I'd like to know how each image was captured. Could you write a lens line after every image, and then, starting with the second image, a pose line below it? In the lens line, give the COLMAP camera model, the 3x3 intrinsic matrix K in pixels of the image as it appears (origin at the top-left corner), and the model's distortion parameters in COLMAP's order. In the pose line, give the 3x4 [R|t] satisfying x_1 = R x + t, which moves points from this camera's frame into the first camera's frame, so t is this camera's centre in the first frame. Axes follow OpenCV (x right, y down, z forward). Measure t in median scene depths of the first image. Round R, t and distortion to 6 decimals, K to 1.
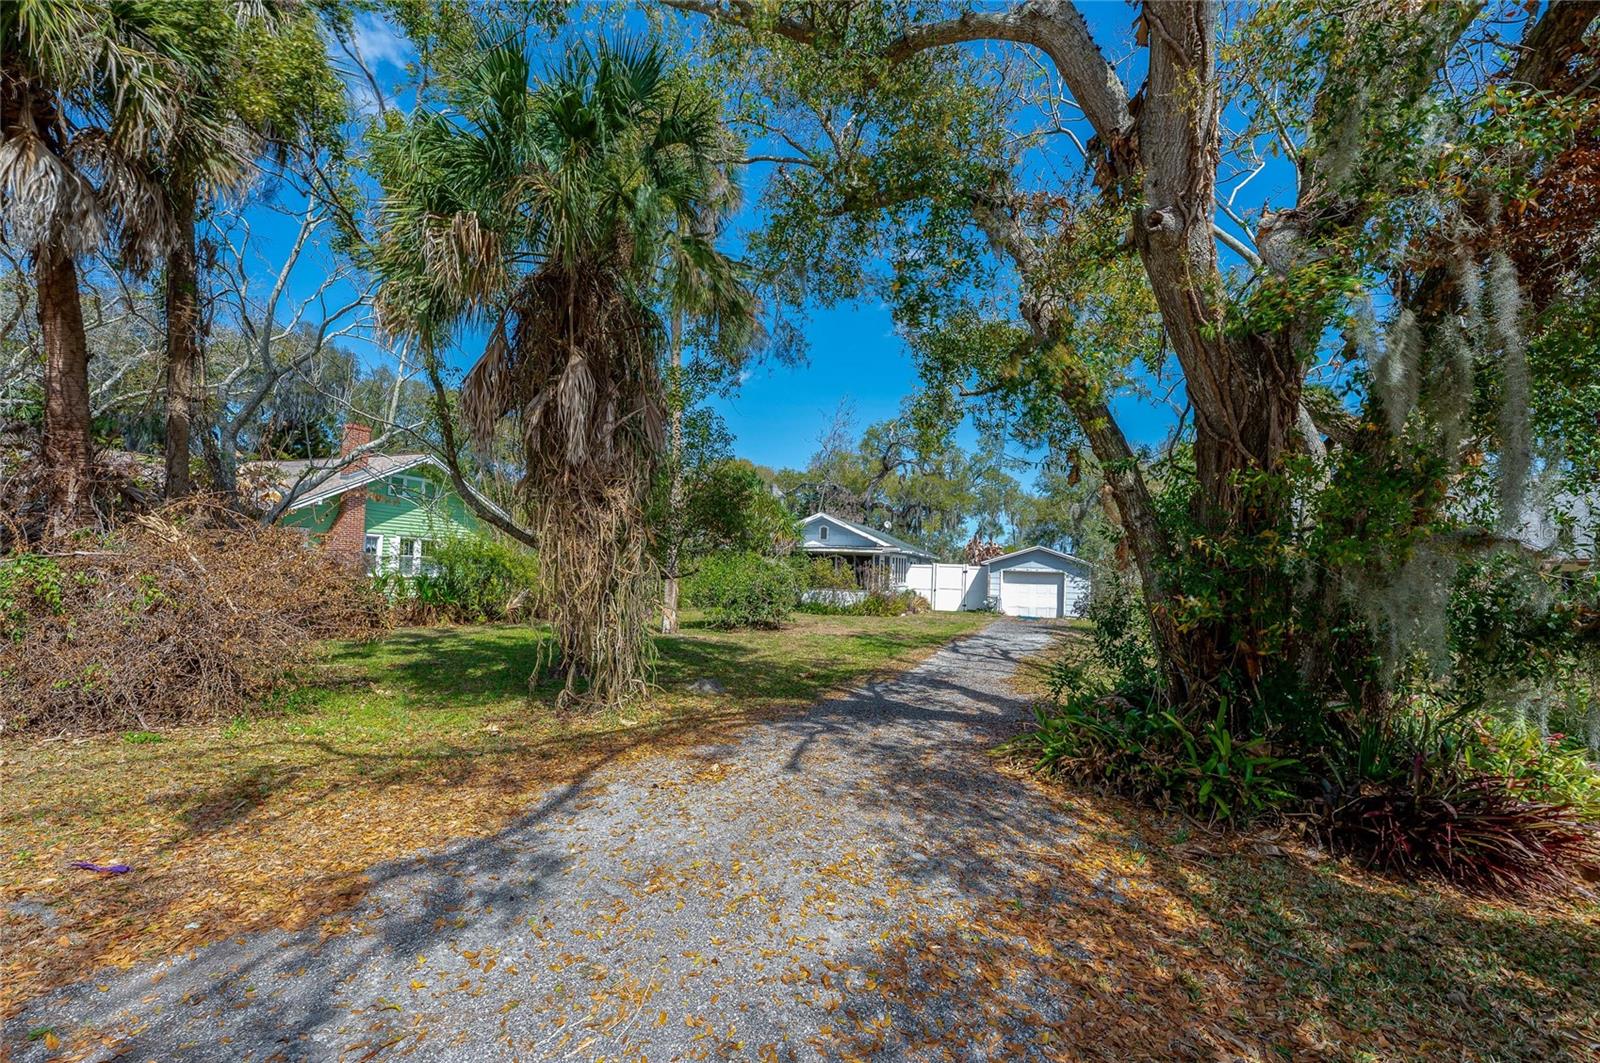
lens RADIAL K [[660.6, 0, 800.0], [0, 660.6, 531.5], [0, 0, 1]] dist [0.000147, 0.000106]
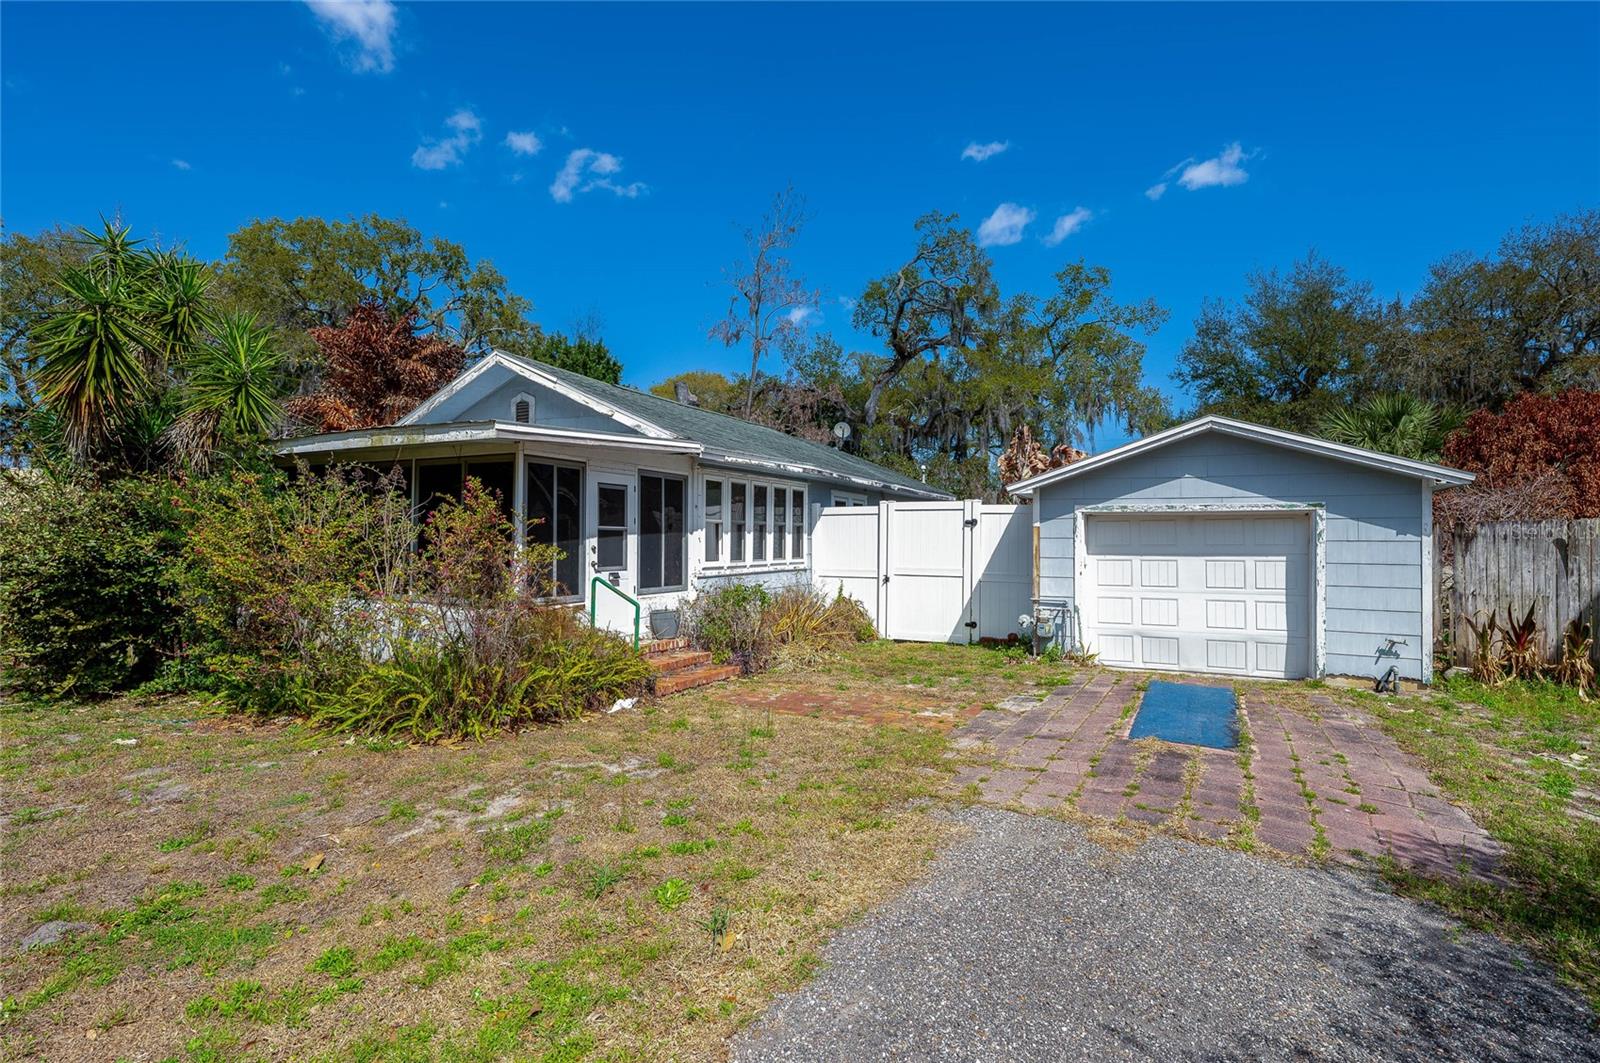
lens RADIAL K [[883.7, 0, 756.6], [0, 883.7, 523.8], [0, 0, 1]] dist [0.002344, 0.000546]
pose [[0.994646, -0.031032, -0.098574, 0.200922], [0.034699, 0.998760, 0.035704, 0.045124], [0.097344, -0.038933, 0.994489, 0.593770]]
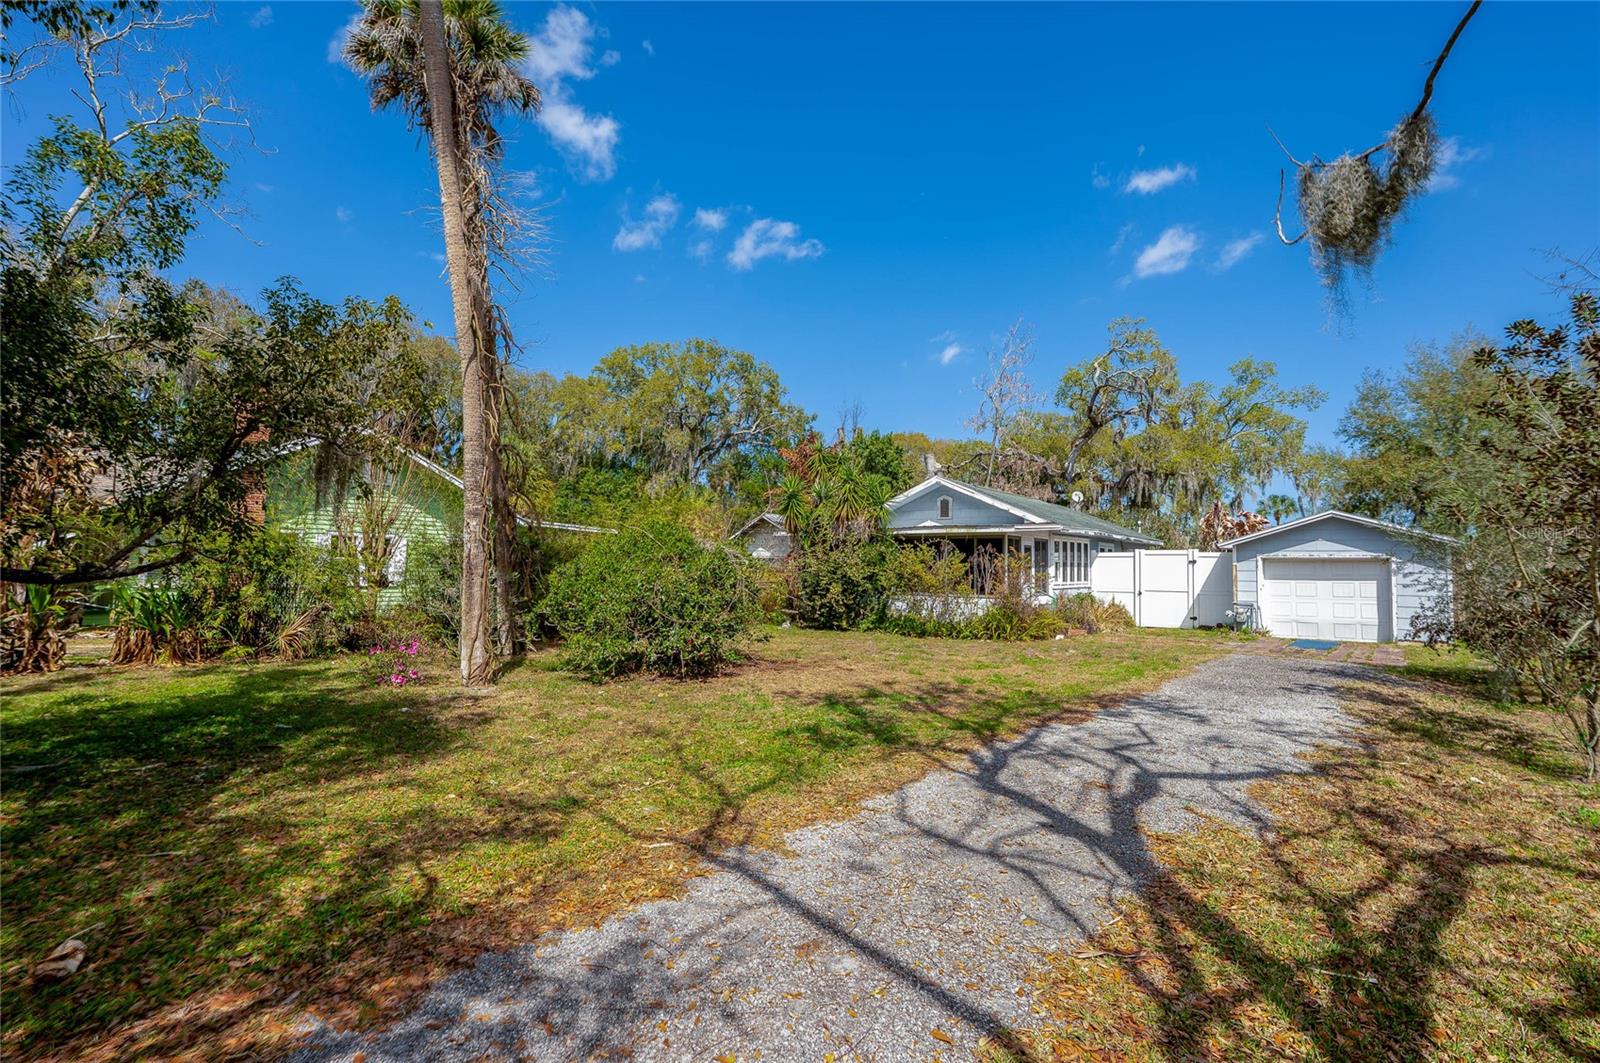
lens RADIAL K [[774.1, 0, 777.6], [0, 774.1, 523.5], [0, 0, 1]] dist [0.011647, 0.000039]
pose [[0.956587, -0.041965, -0.288410, 0.102805], [0.040306, 0.999119, -0.011691, 0.020867], [0.288647, -0.000441, 0.957436, 0.238400]]
